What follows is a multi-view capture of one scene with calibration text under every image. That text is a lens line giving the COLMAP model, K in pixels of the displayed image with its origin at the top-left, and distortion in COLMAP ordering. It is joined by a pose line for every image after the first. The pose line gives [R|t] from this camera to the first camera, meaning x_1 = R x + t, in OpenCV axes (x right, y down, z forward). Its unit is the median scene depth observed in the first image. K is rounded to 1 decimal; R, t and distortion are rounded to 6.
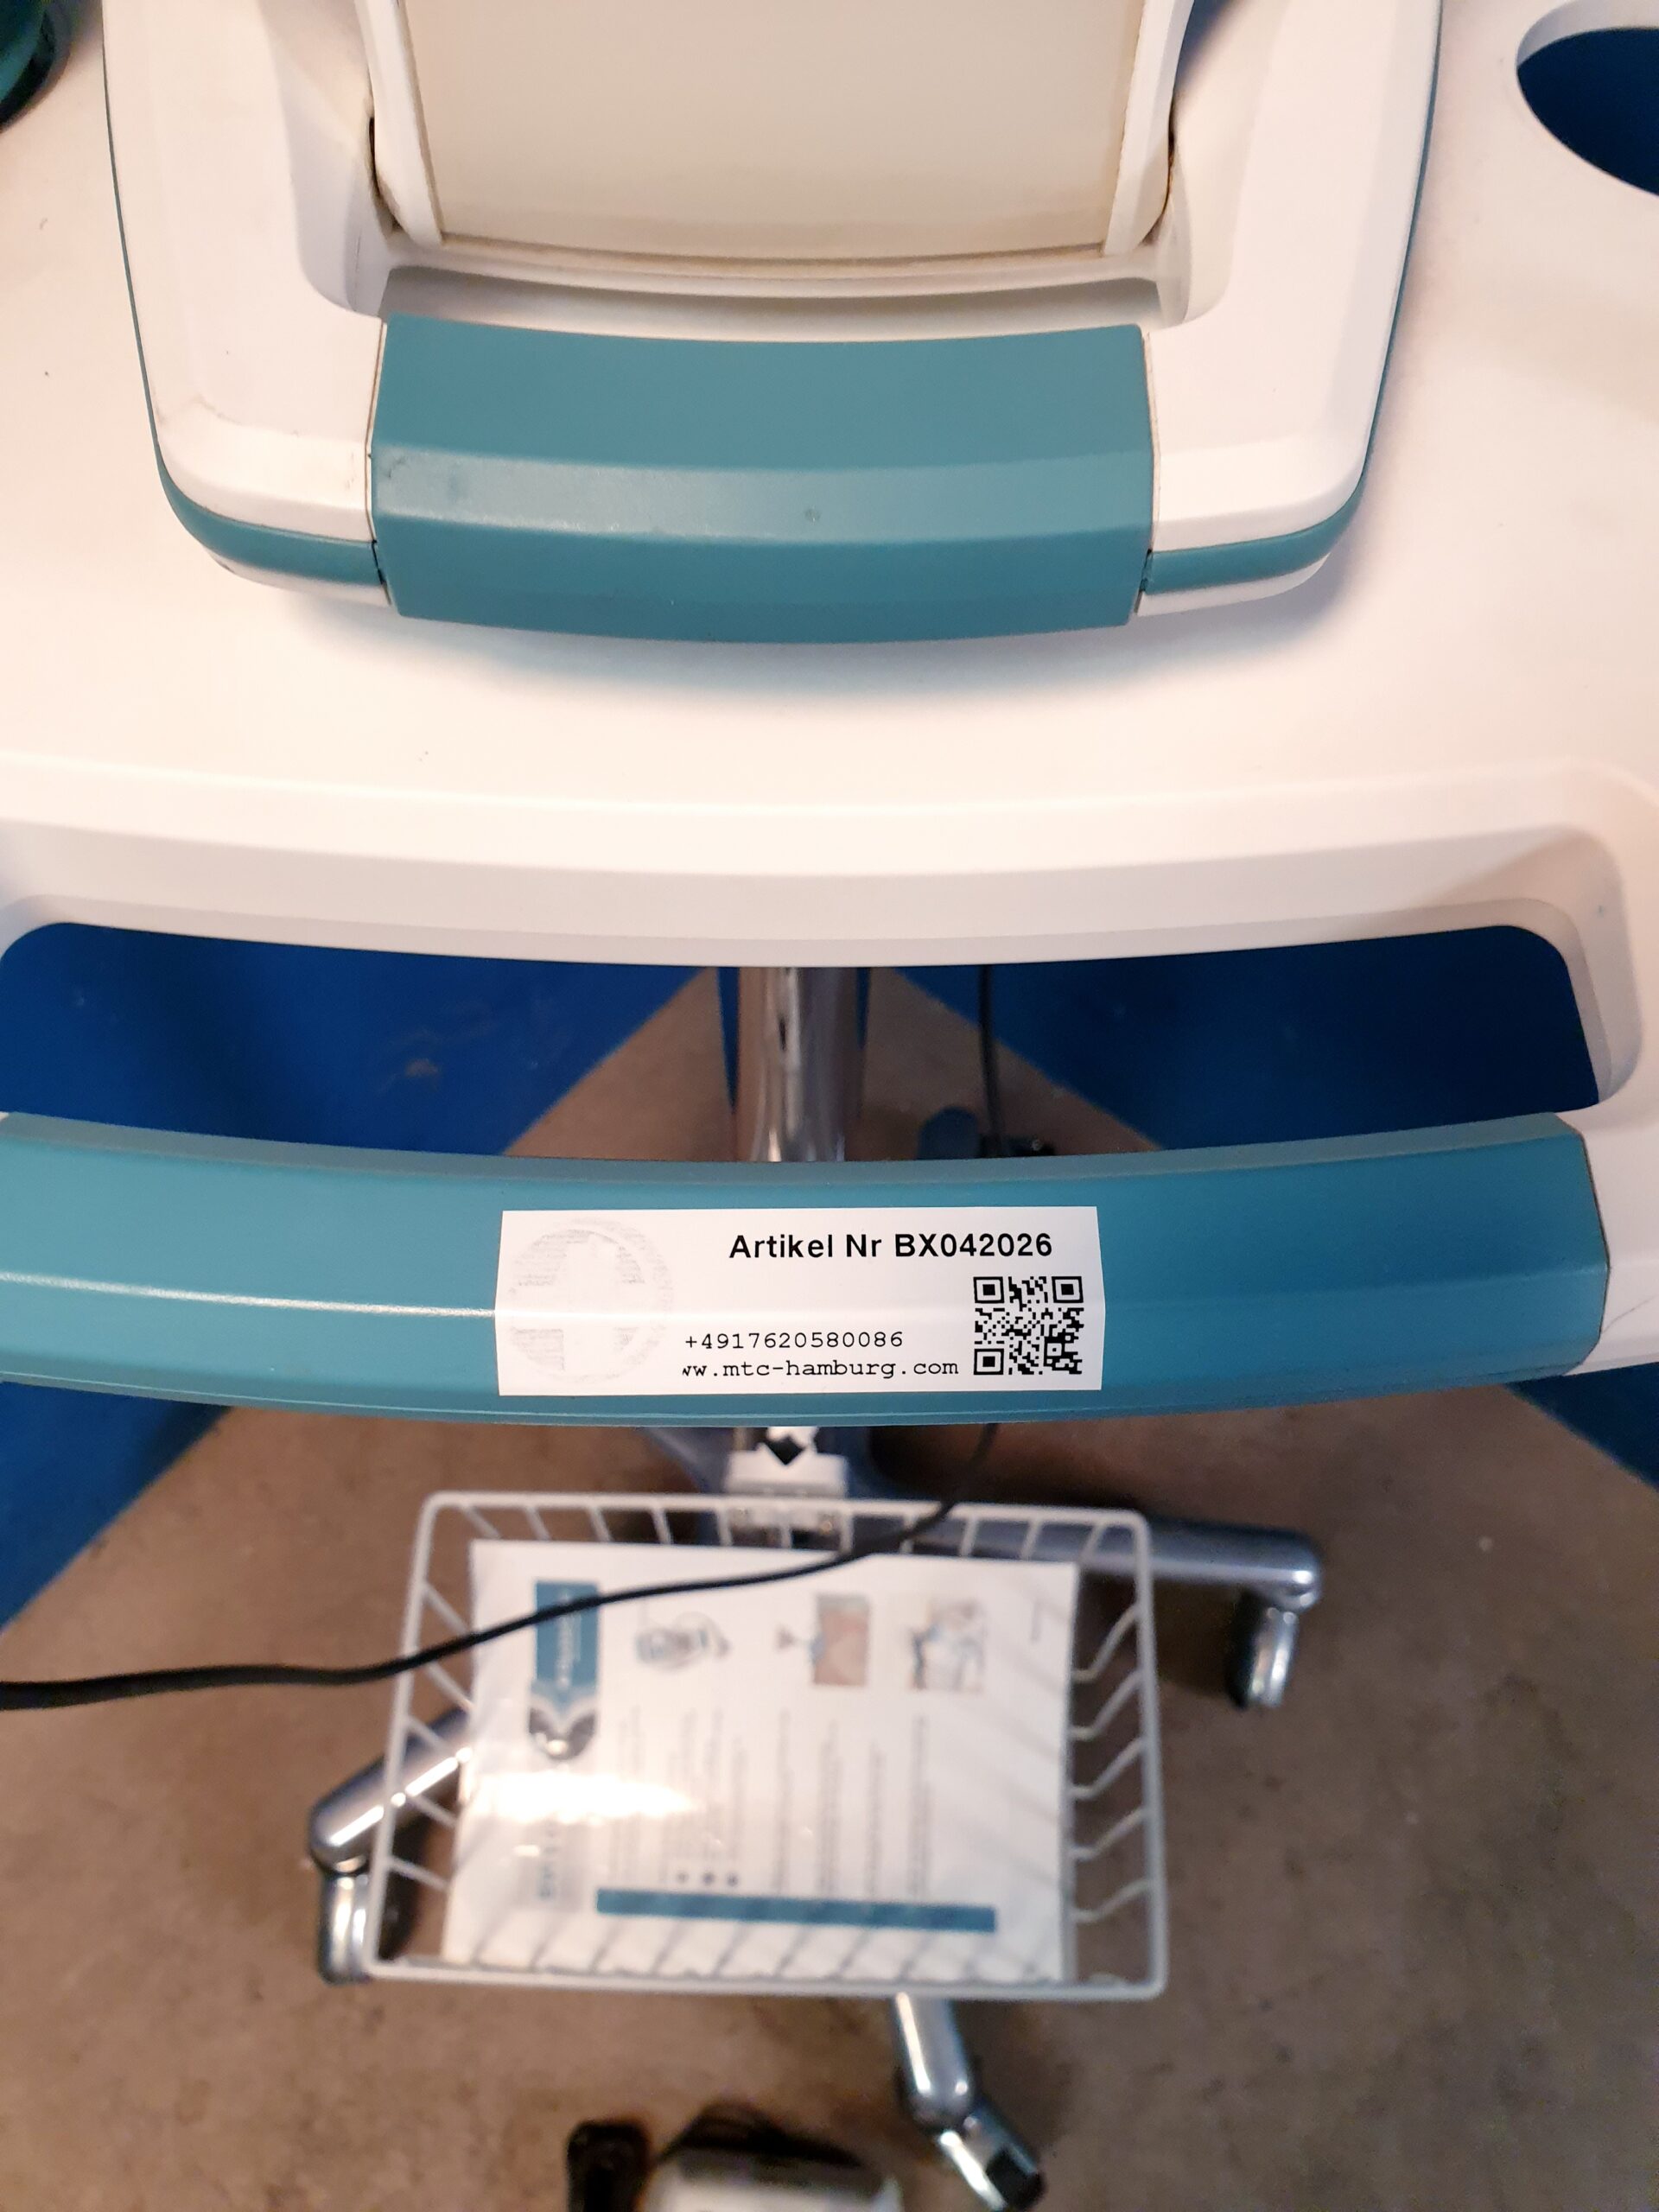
lens RADIAL K [[1780.0, 0, 848.8], [0, 1780.0, 1127.5], [0, 0, 1]] dist [-0.082440, 0.140622]
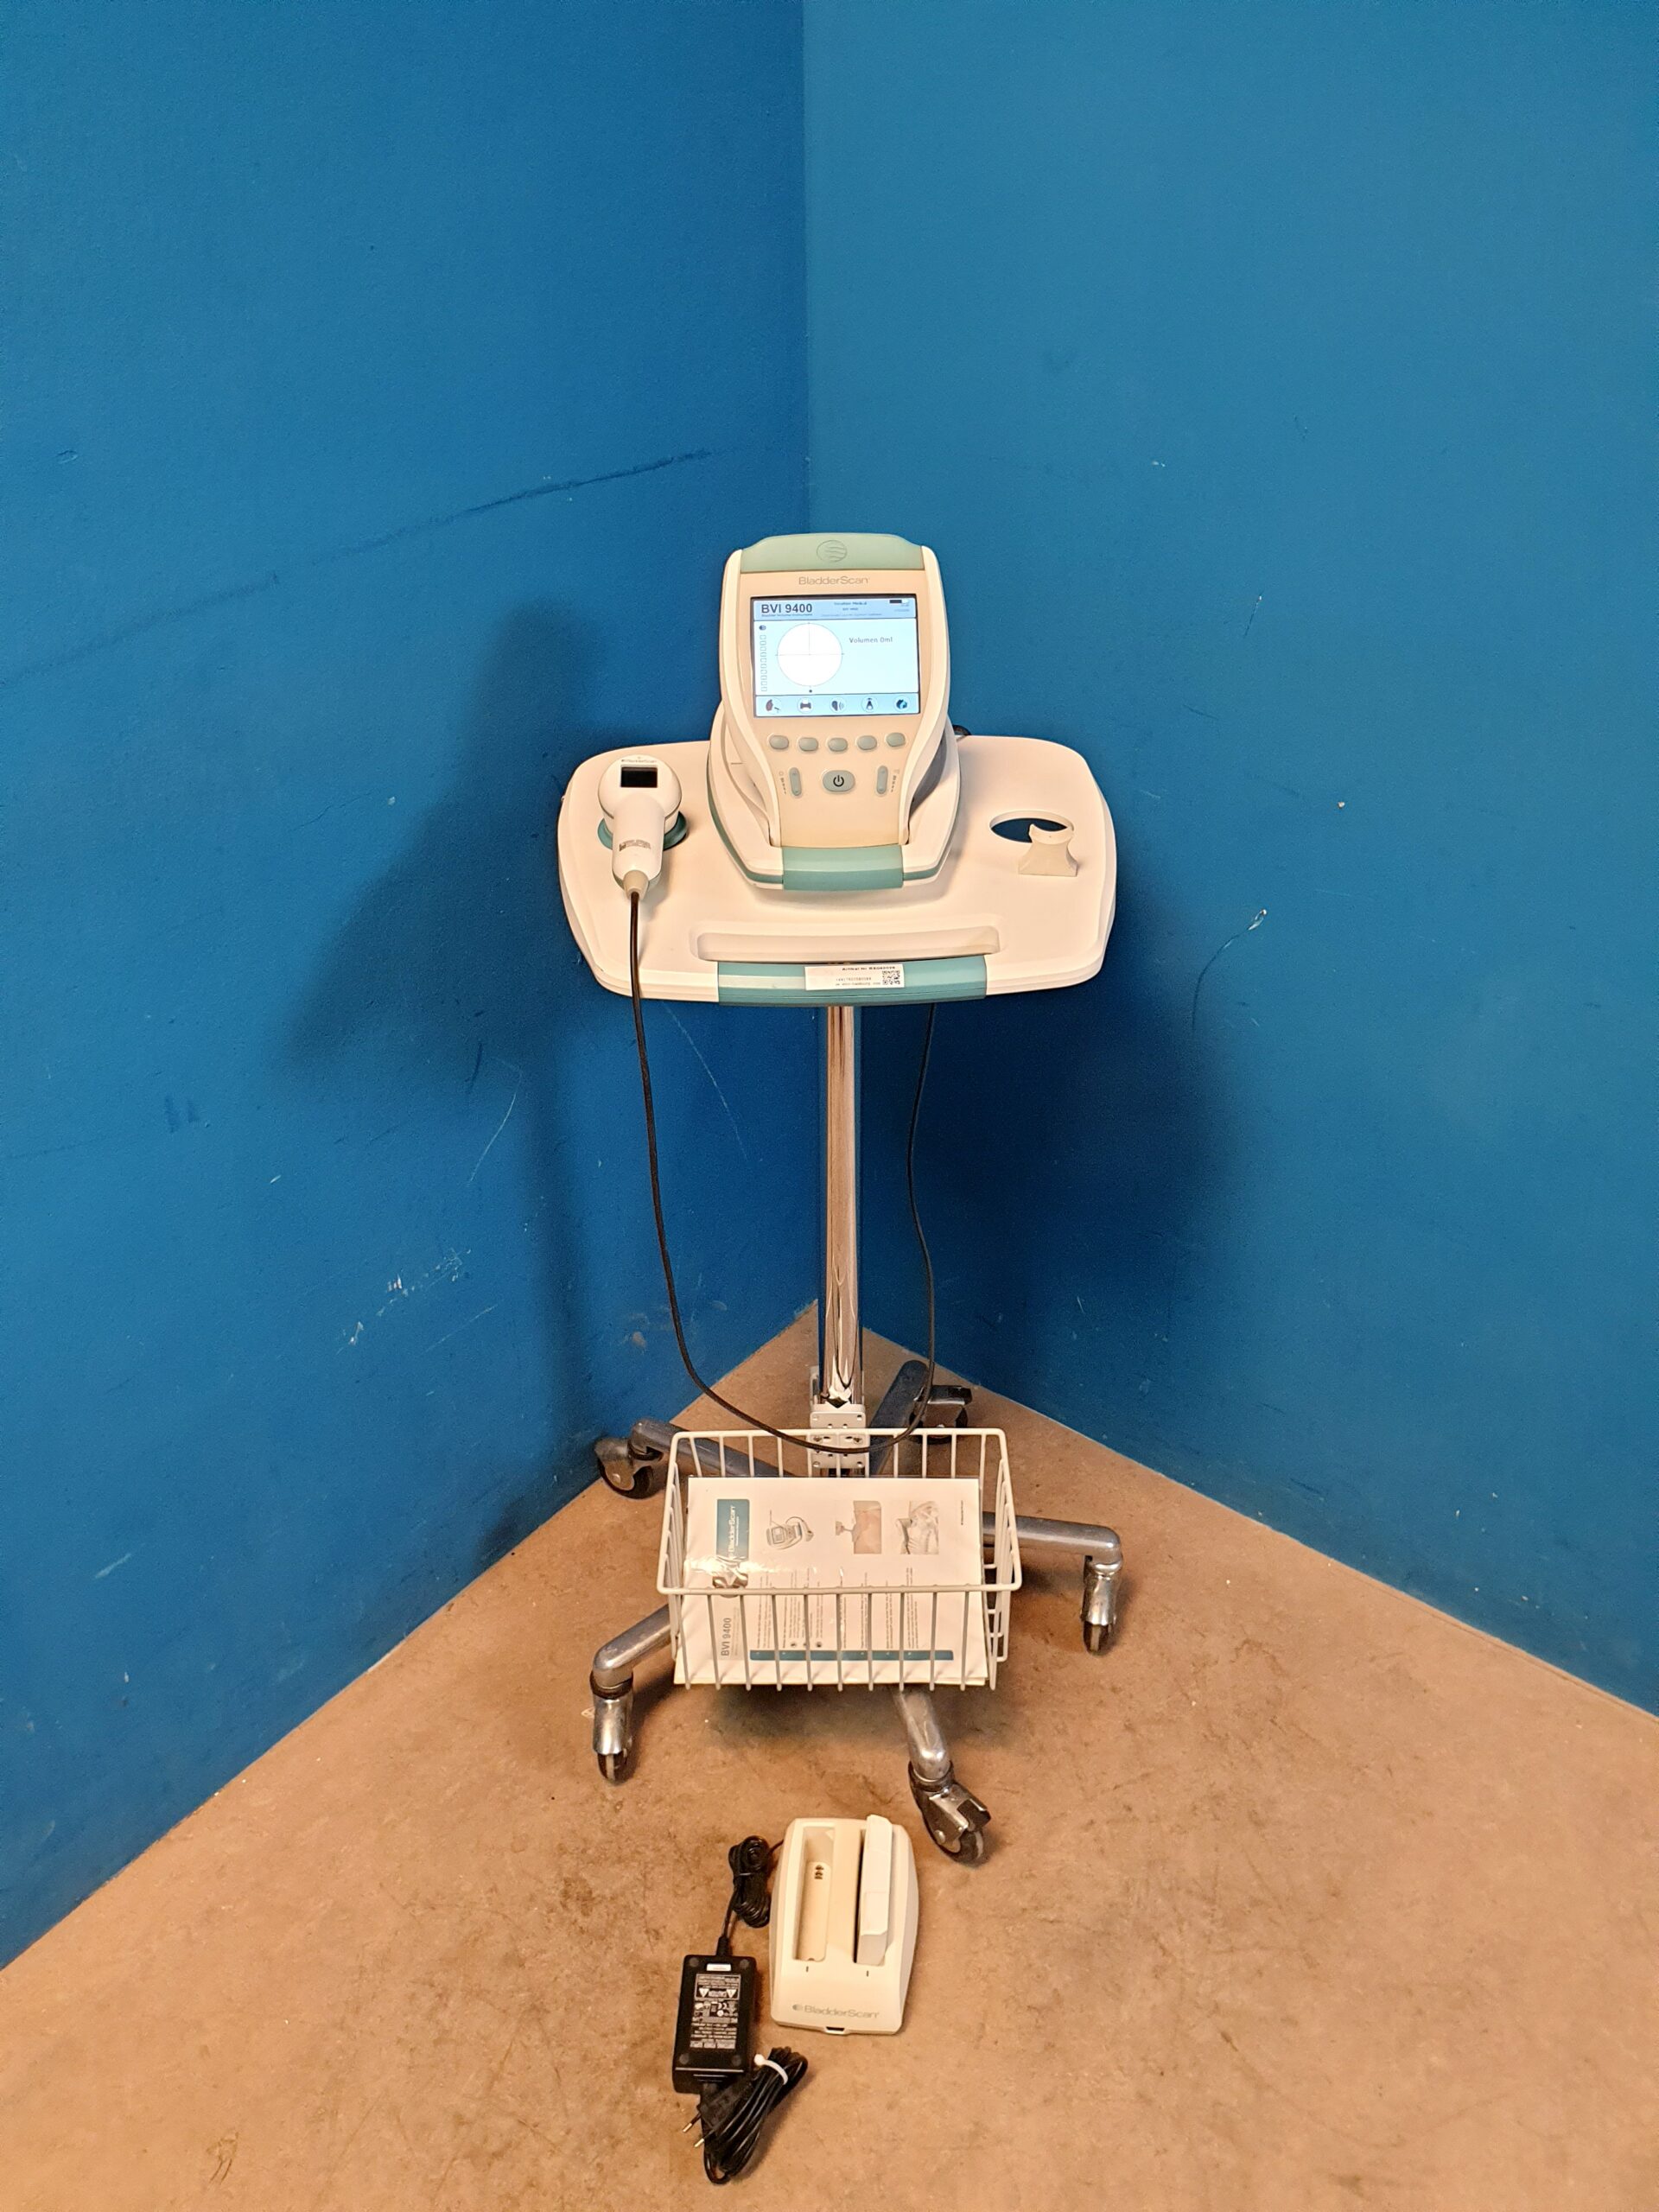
lens RADIAL K [[1774.4, 0, 816.5], [0, 1774.4, 1120.2], [0, 0, 1]] dist [-0.044464, 0.076242]
pose [[0.999152, -0.041120, 0.001895, -0.183204], [0.037202, 0.882327, -0.469165, 3.211396], [0.017620, 0.468838, 0.883109, -3.938678]]
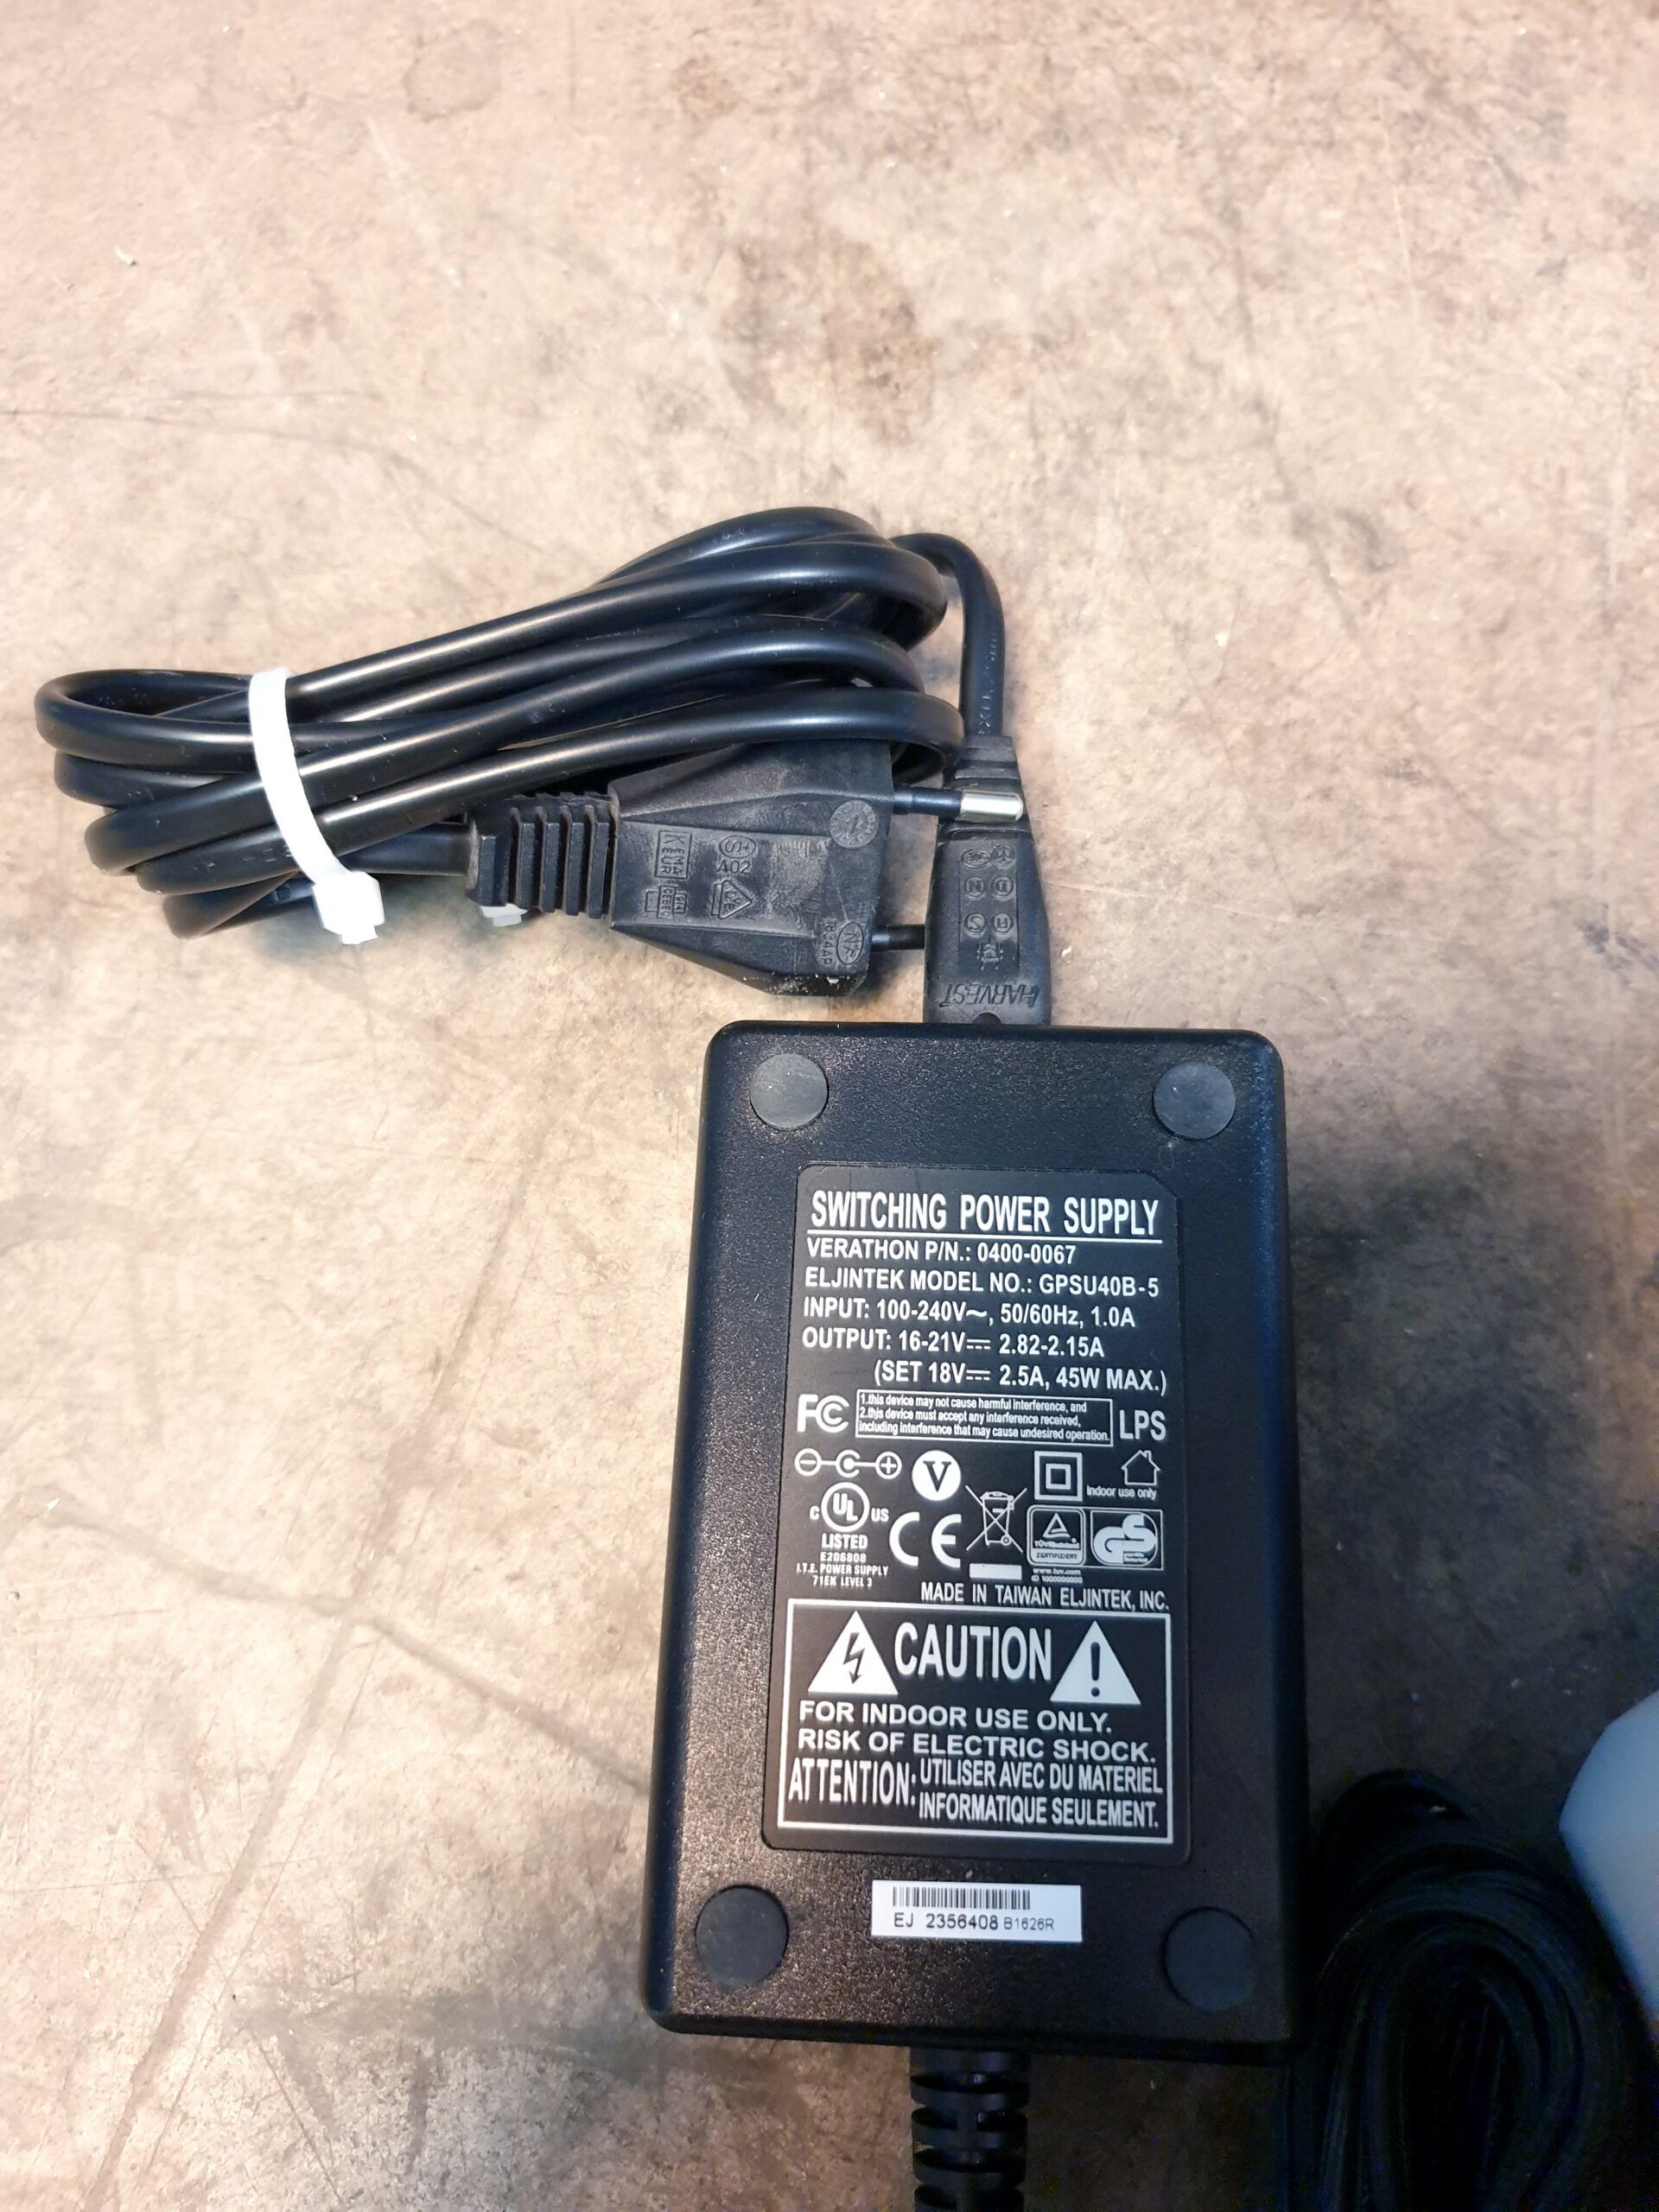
lens RADIAL K [[1774.4, 0, 816.5], [0, 1774.4, 1120.2], [0, 0, 1]] dist [-0.044464, 0.076242]
pose [[0.996628, -0.040291, -0.071475, -1.250945], [0.053267, 0.980312, 0.190132, 2.867985], [0.062407, -0.193298, 0.979153, 2.837085]]
